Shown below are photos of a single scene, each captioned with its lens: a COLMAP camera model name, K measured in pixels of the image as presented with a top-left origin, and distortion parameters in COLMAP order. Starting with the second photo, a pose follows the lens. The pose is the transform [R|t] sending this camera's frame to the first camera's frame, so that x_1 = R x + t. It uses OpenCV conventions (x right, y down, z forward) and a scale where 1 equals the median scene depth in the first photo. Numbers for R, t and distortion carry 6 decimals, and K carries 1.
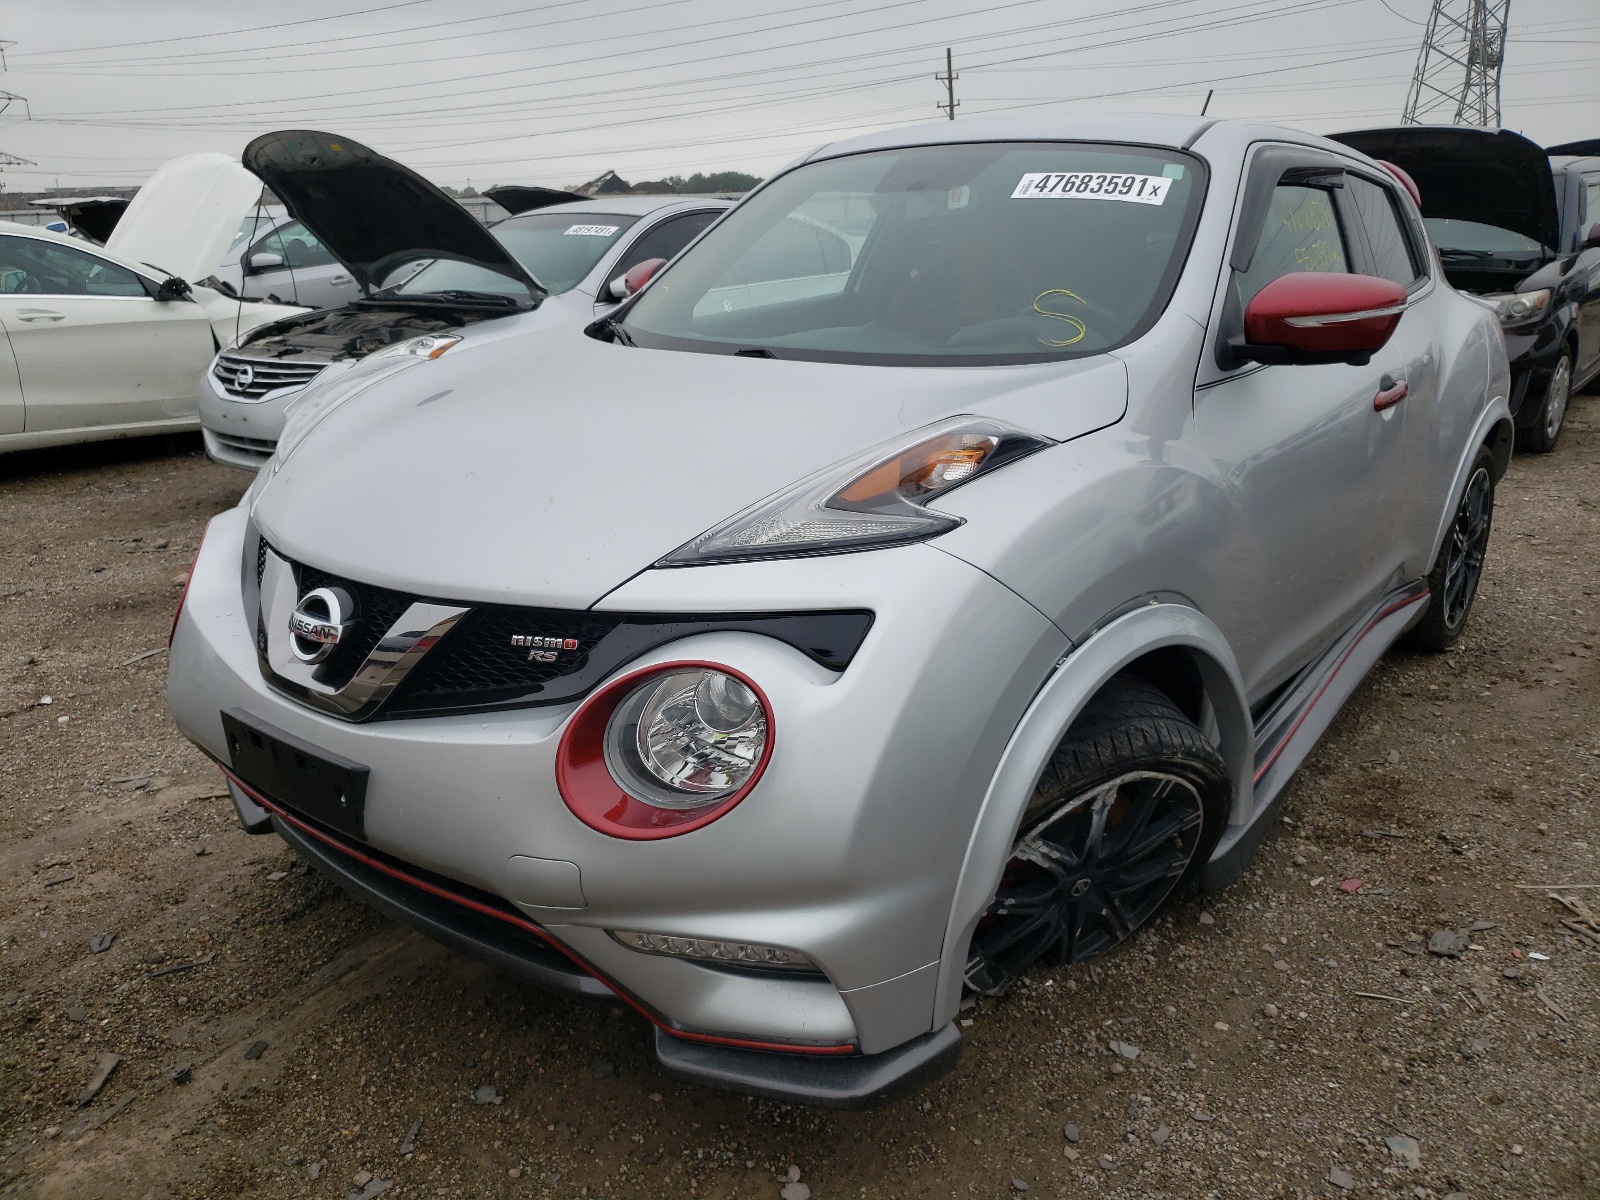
lens RADIAL K [[1200.4, 0, 806.3], [0, 1200.4, 594.4], [0, 0, 1]] dist [-0.020183, 0.018445]
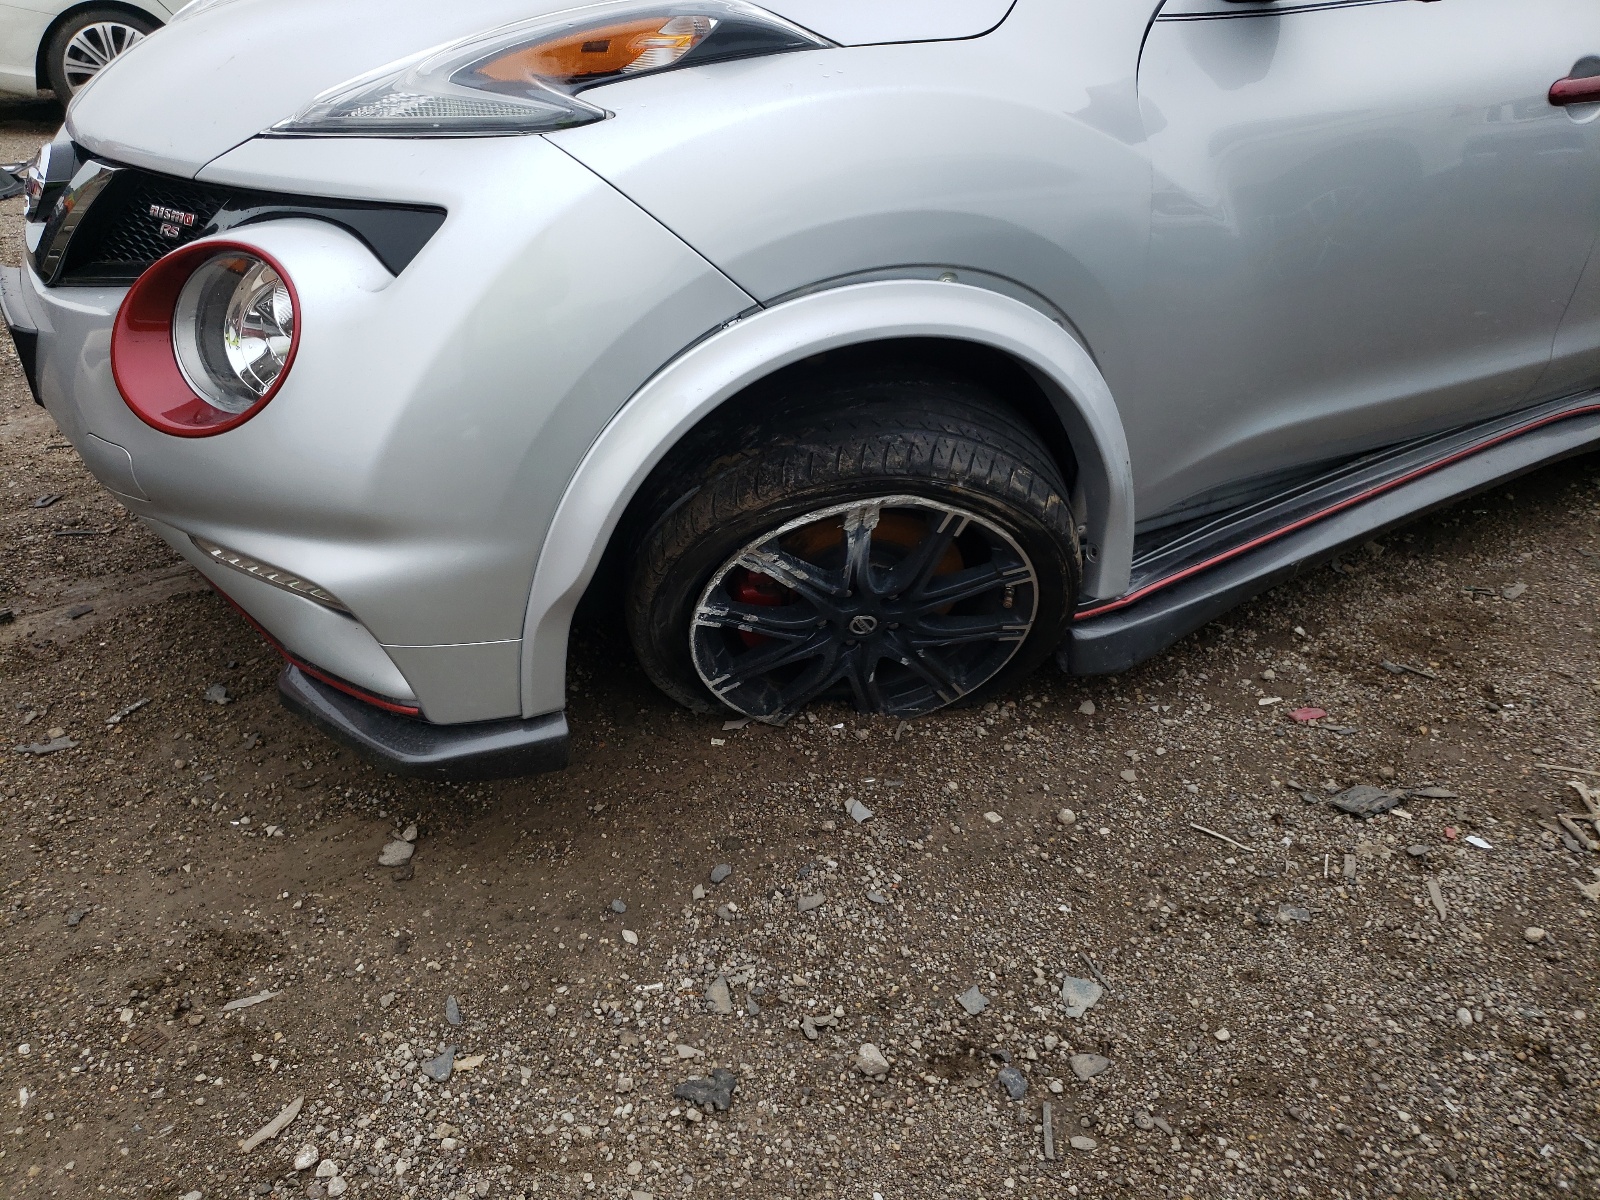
lens RADIAL K [[1200.4, 0, 796.8], [0, 1200.4, 595.2], [0, 0, 1]] dist [-0.020183, 0.018445]
pose [[0.945179, 0.197460, -0.260090, 0.429543], [-0.137768, 0.963239, 0.230632, 0.036317], [0.296070, -0.182156, 0.937636, 0.203618]]
